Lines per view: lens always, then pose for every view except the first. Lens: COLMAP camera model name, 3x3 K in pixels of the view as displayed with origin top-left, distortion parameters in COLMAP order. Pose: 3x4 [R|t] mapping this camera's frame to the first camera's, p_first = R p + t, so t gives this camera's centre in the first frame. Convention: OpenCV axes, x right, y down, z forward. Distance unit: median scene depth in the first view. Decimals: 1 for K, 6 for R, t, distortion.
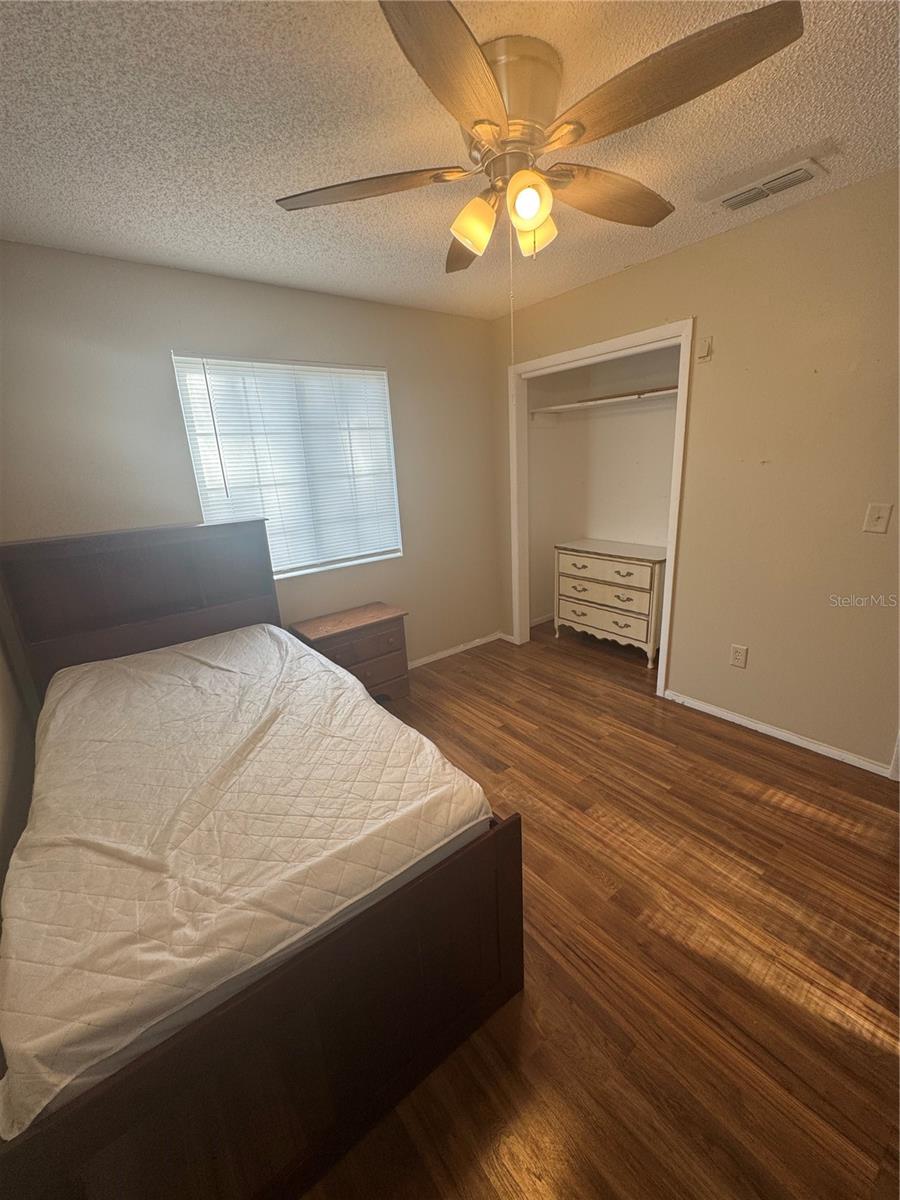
lens RADIAL K [[480.2, 0, 447.8], [0, 480.2, 600.5], [0, 0, 1]] dist [0.000895, 0.000091]
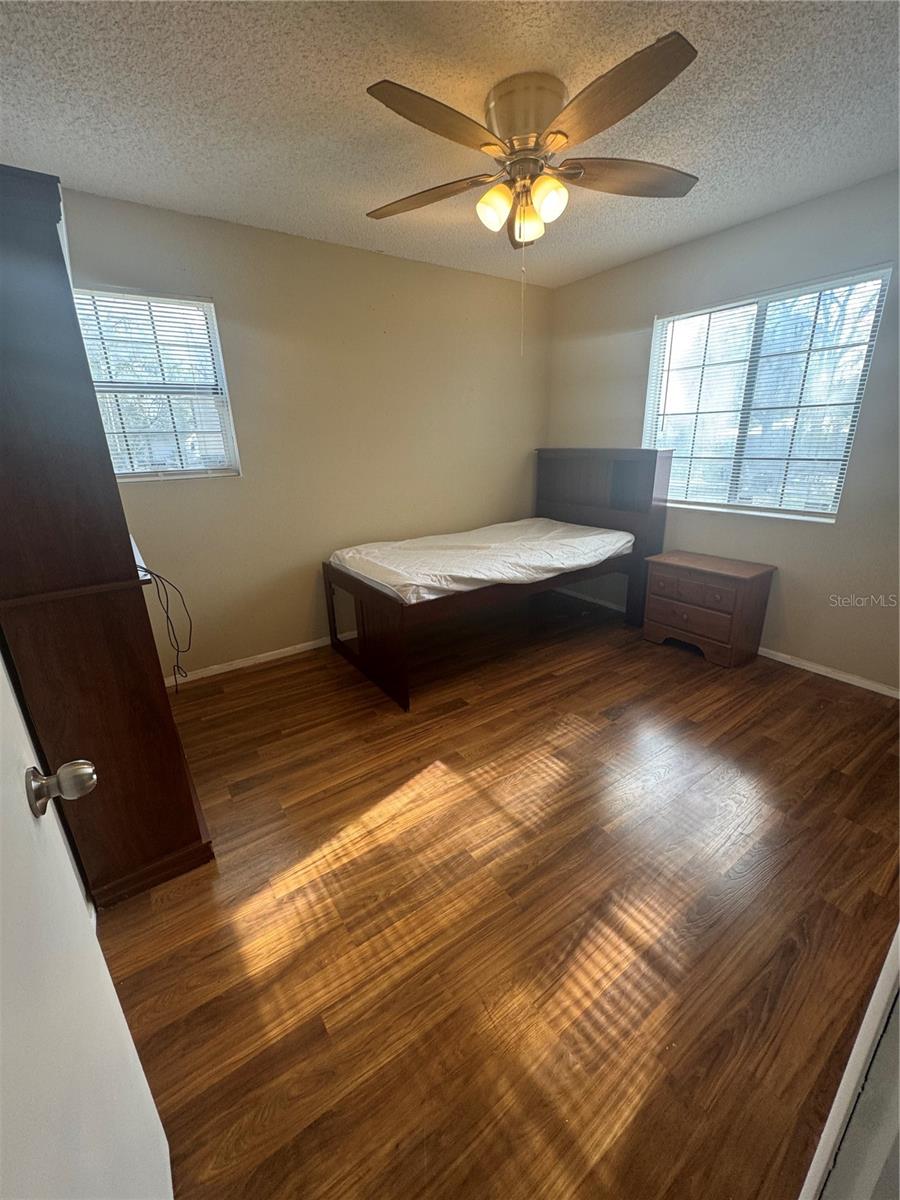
lens RADIAL K [[480.2, 0, 447.8], [0, 480.2, 600.5], [0, 0, 1]] dist [0.000895, 0.000091]
pose [[-0.045801, 0.366105, -0.929446, 1.266930], [-0.256833, 0.894829, 0.365126, -0.192820], [0.965370, 0.255436, 0.053044, 0.728863]]
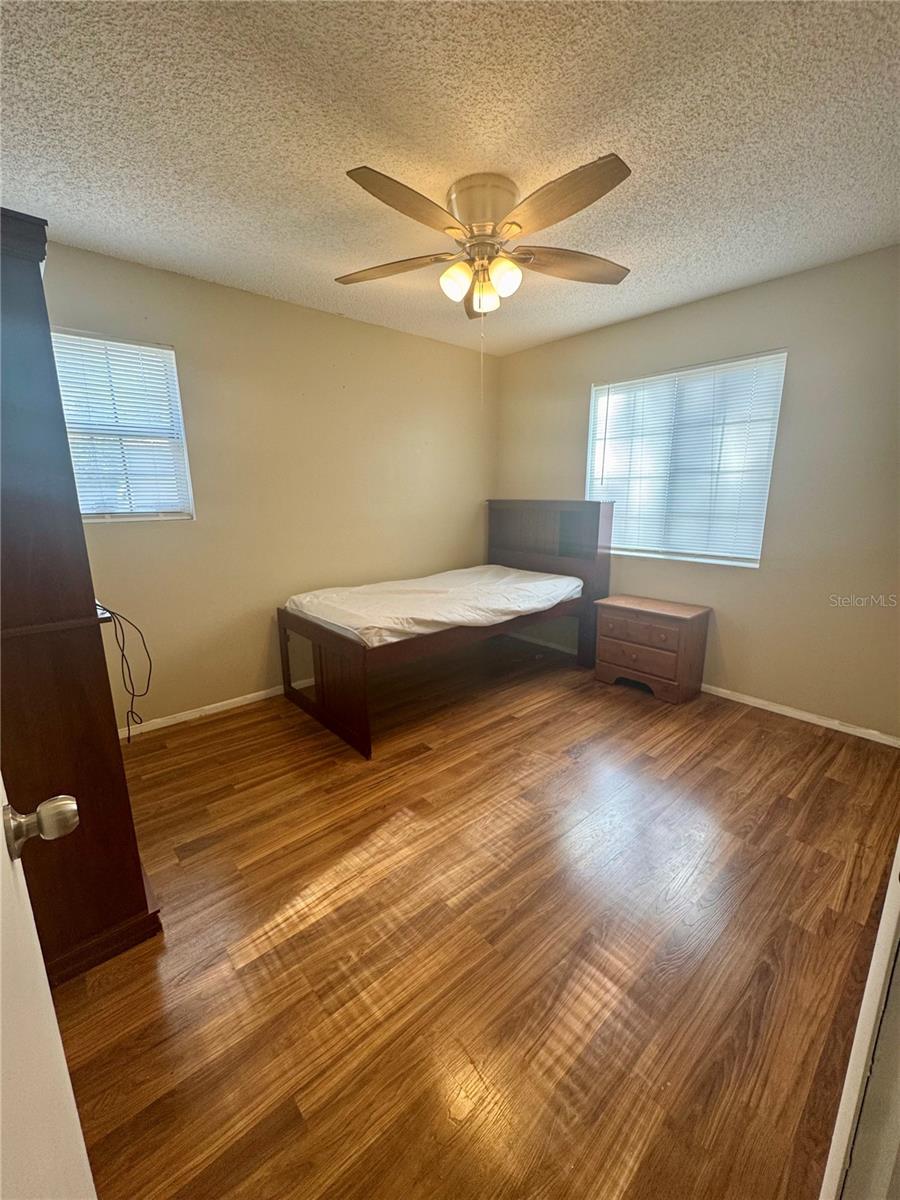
lens RADIAL K [[480.9, 0, 450.0], [0, 480.9, 600.0], [0, 0, 1]] dist [0.000268, 0.000451]
pose [[0.066216, 0.266383, -0.961590, 1.287573], [-0.280153, 0.929904, 0.238313, -0.165877], [0.957669, 0.253612, 0.136203, 0.692725]]
